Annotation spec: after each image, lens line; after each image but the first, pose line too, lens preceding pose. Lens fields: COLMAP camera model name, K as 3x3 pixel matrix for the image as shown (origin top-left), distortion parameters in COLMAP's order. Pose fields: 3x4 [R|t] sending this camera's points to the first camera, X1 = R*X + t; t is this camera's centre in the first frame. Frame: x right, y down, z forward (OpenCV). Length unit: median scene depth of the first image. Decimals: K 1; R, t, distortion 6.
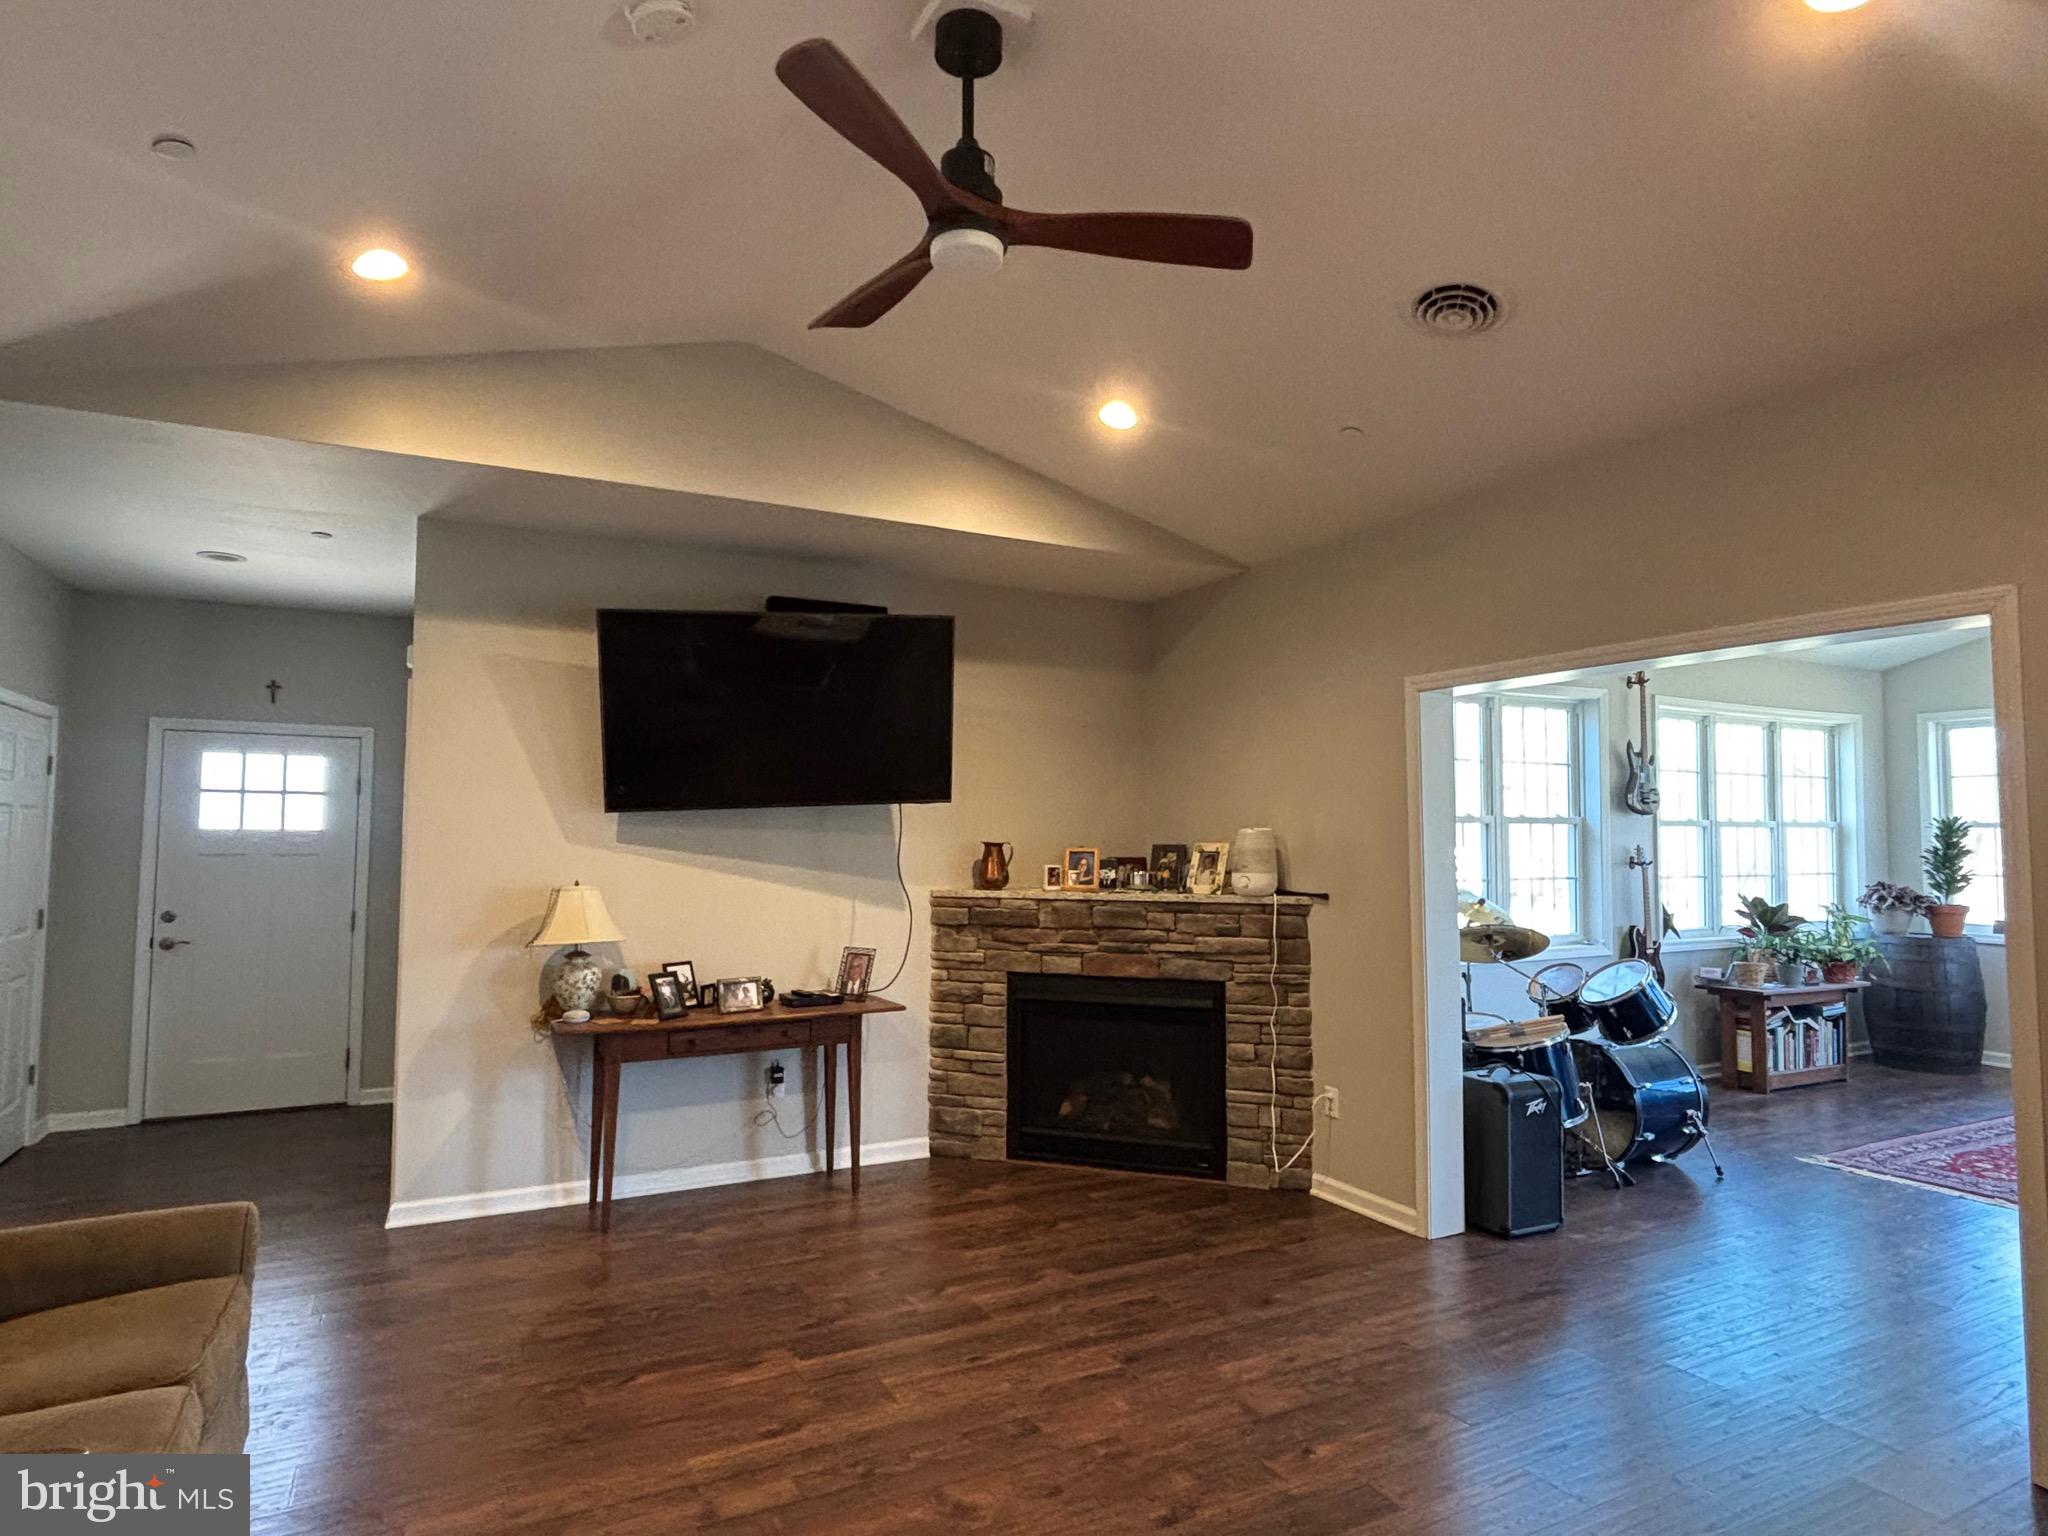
lens RADIAL K [[1127.0, 0, 1019.1], [0, 1127.0, 752.2], [0, 0, 1]] dist [-0.001137, -0.009074]
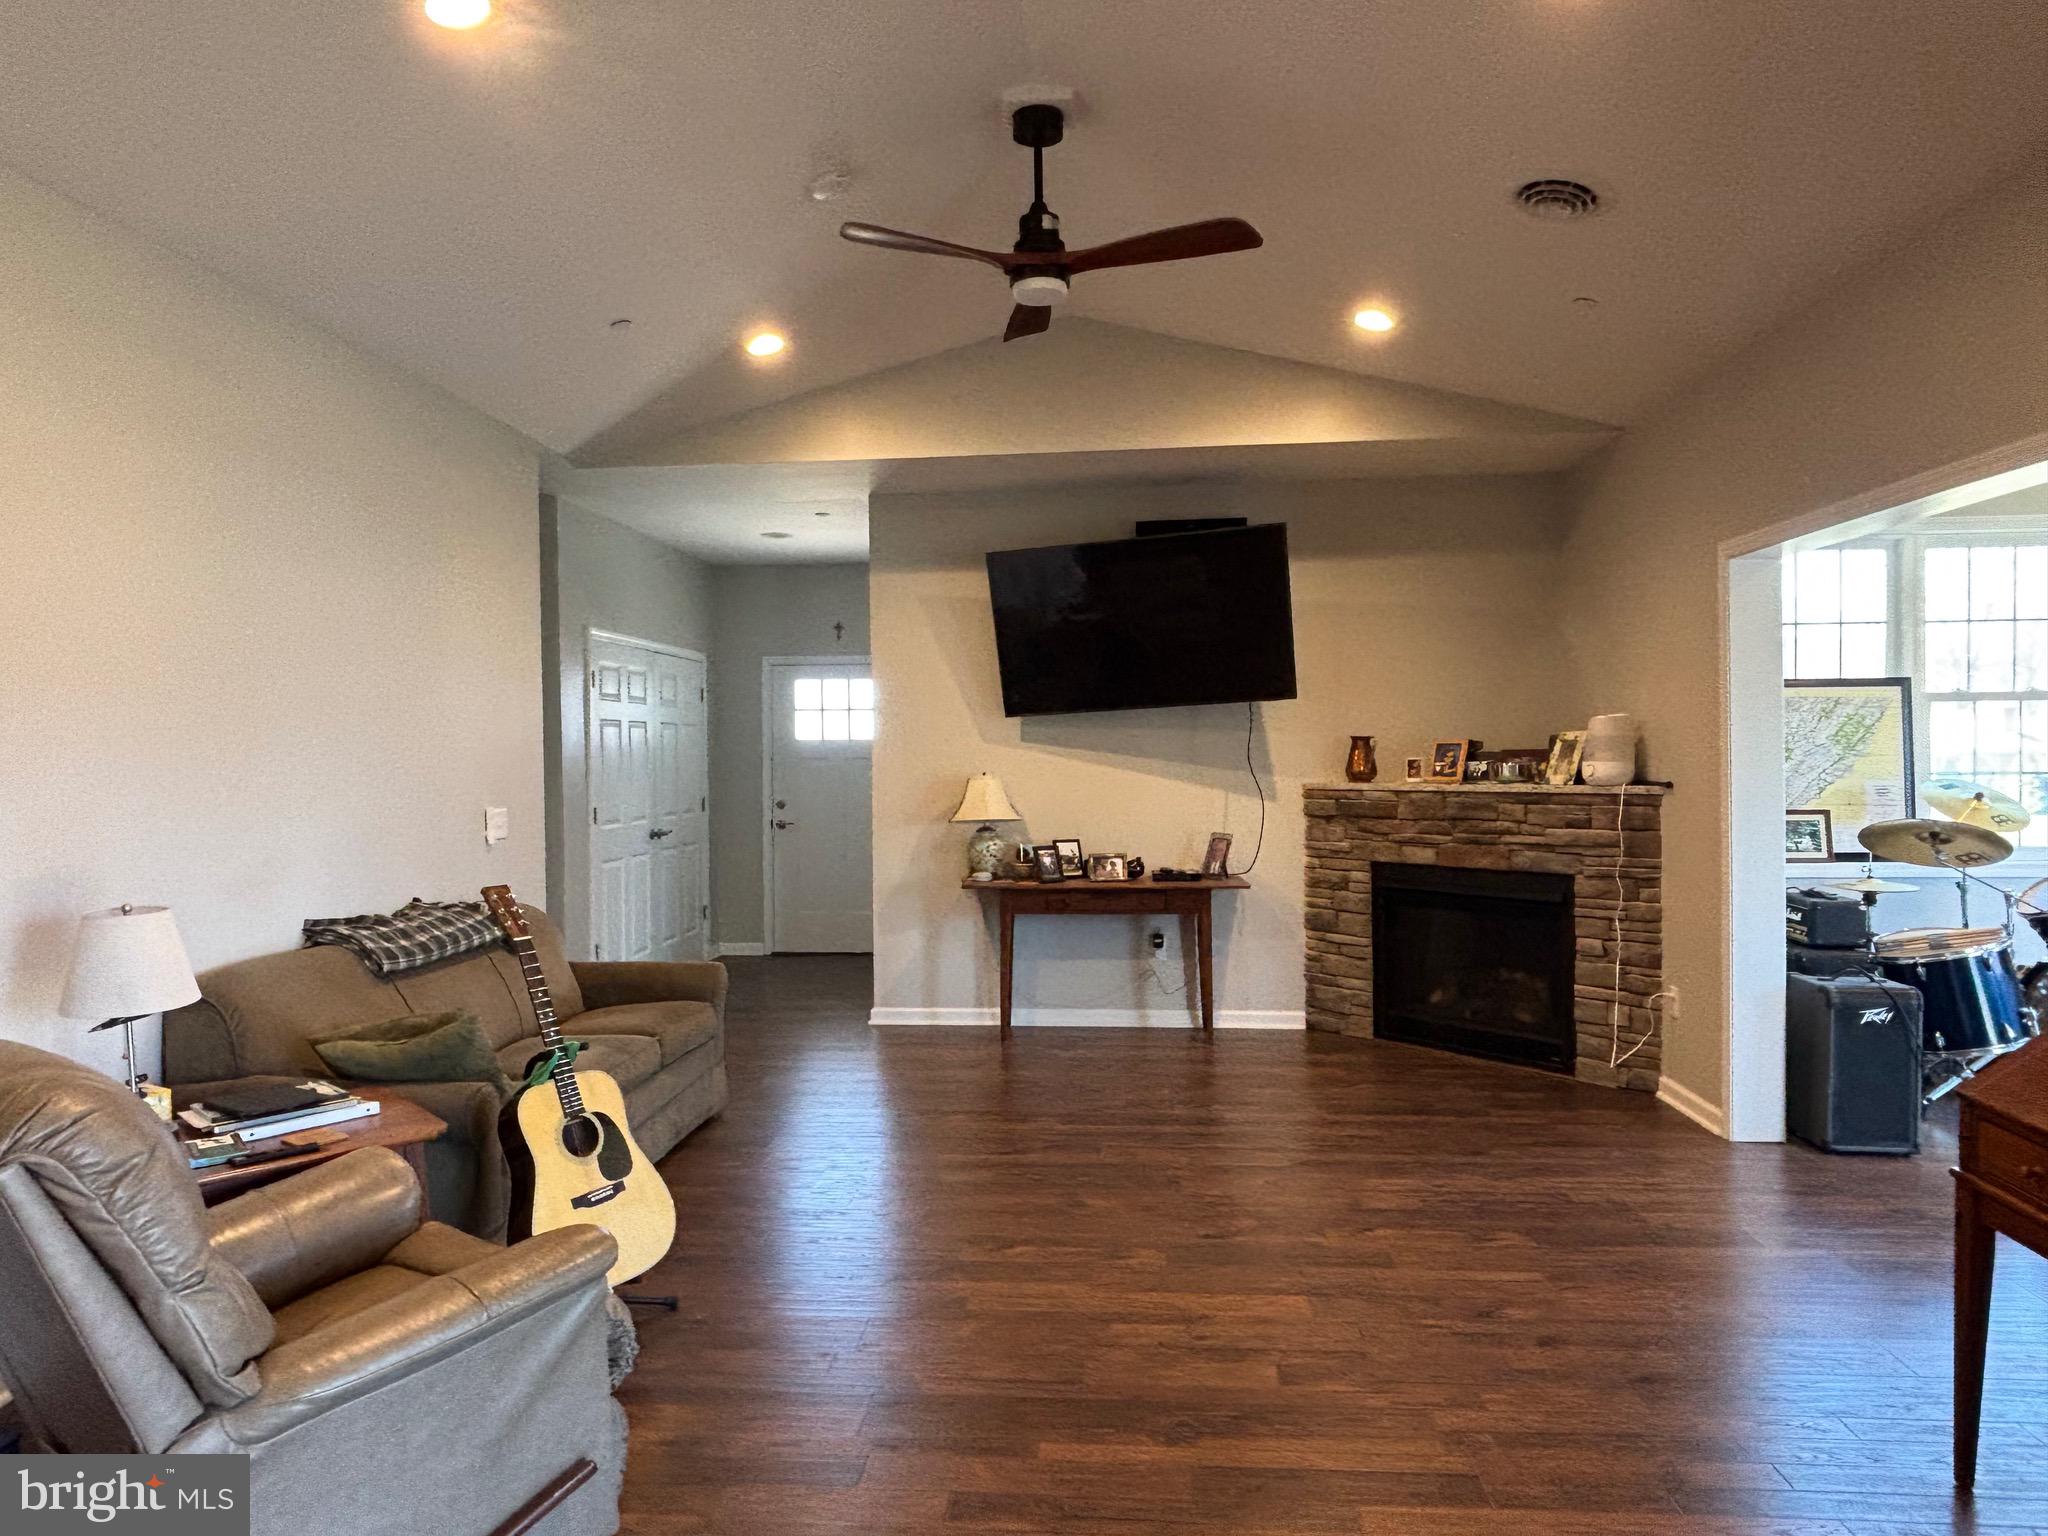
lens RADIAL K [[1291.9, 0, 1015.6], [0, 1291.9, 749.7], [0, 0, 1]] dist [-0.036319, -0.005078]
pose [[0.840202, -0.014583, -0.542077, 0.362633], [0.053781, 0.996951, 0.056539, 0.009466], [0.539600, -0.076657, 0.838424, -0.159572]]
